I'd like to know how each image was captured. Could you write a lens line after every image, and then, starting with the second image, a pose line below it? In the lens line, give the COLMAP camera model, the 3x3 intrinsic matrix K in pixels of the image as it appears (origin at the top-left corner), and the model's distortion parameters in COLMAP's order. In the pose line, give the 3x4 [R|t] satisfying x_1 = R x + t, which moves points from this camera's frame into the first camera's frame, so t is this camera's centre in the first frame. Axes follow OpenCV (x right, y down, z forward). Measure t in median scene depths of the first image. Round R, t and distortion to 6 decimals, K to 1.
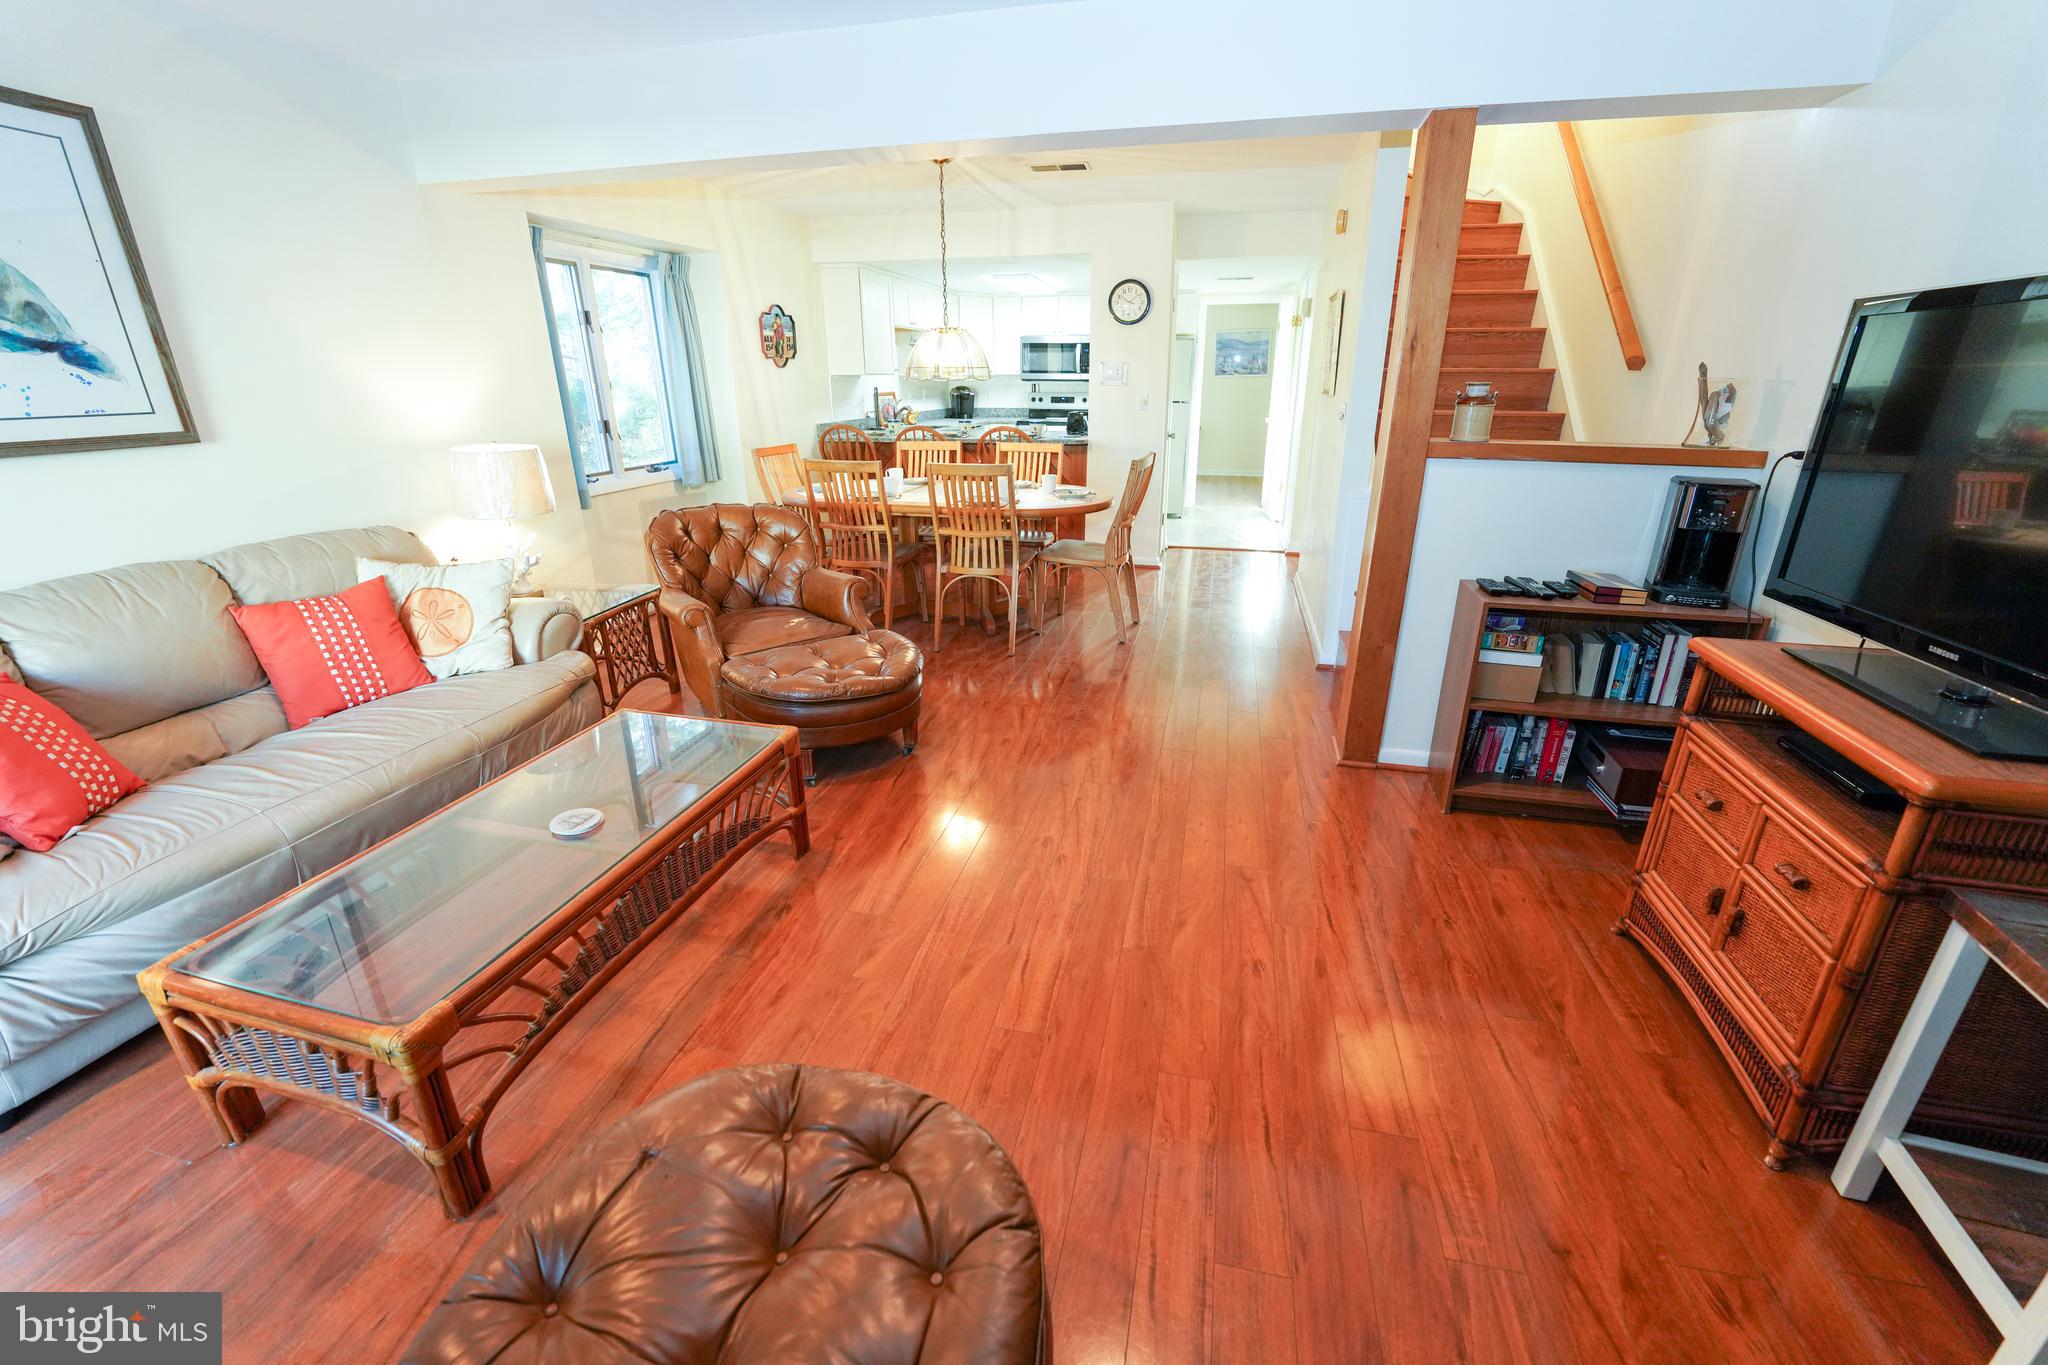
lens RADIAL K [[825.7, 0, 1023.2], [0, 825.7, 686.2], [0, 0, 1]] dist [-0.024722, 0.002322]
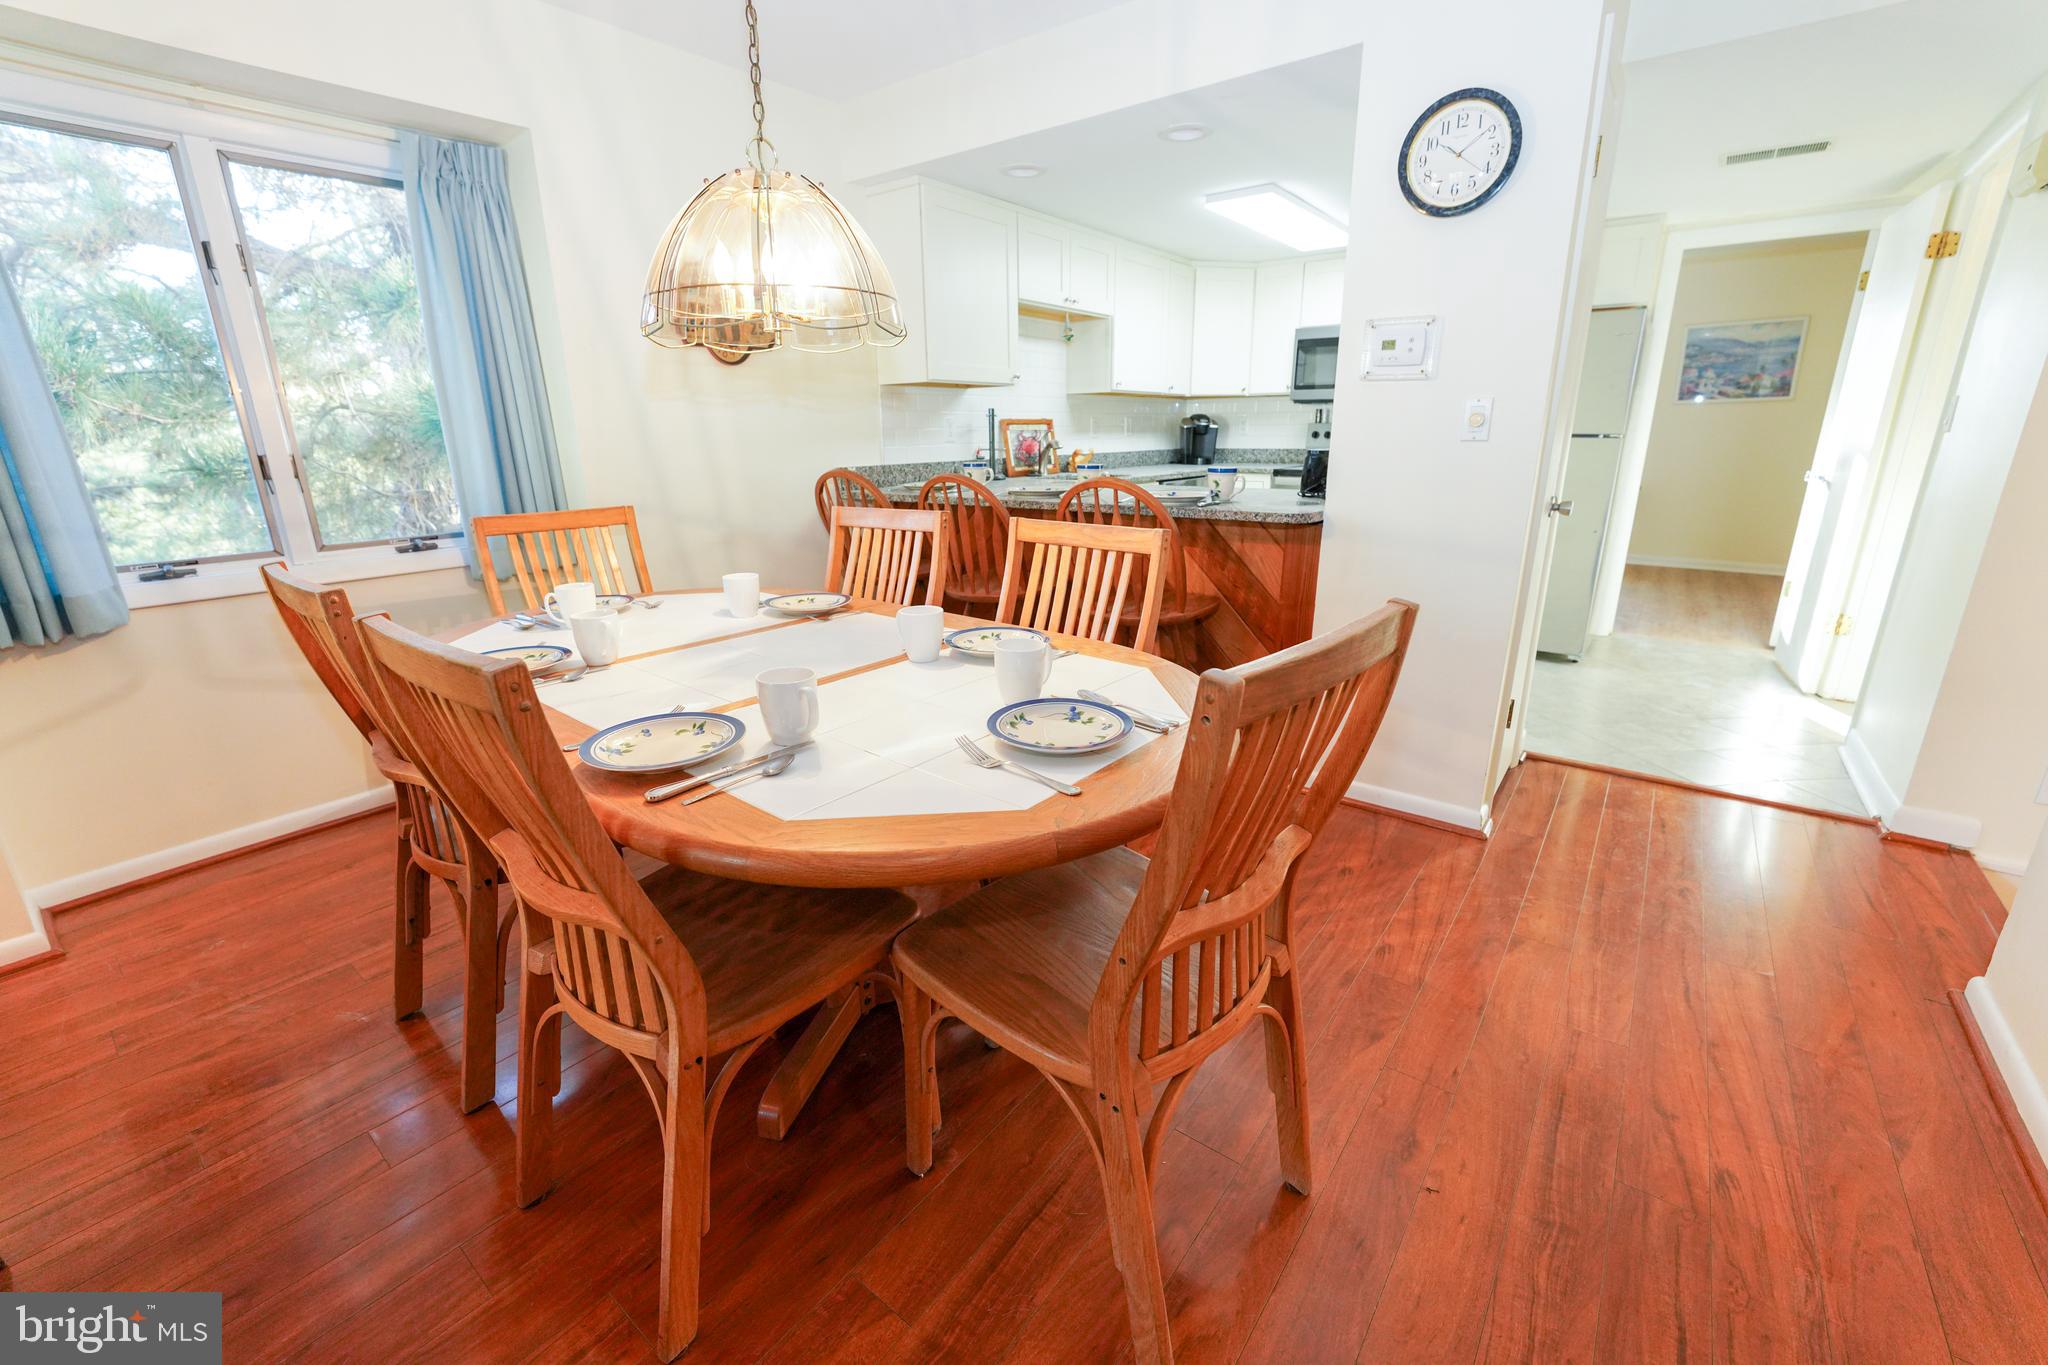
lens RADIAL K [[825.7, 0, 1023.2], [0, 825.7, 686.2], [0, 0, 1]] dist [-0.024722, 0.002322]
pose [[0.910317, 0.114623, -0.397723, 0.089310], [-0.136520, 0.990267, -0.027078, -0.139401], [0.390749, 0.078947, 0.917106, 0.438827]]
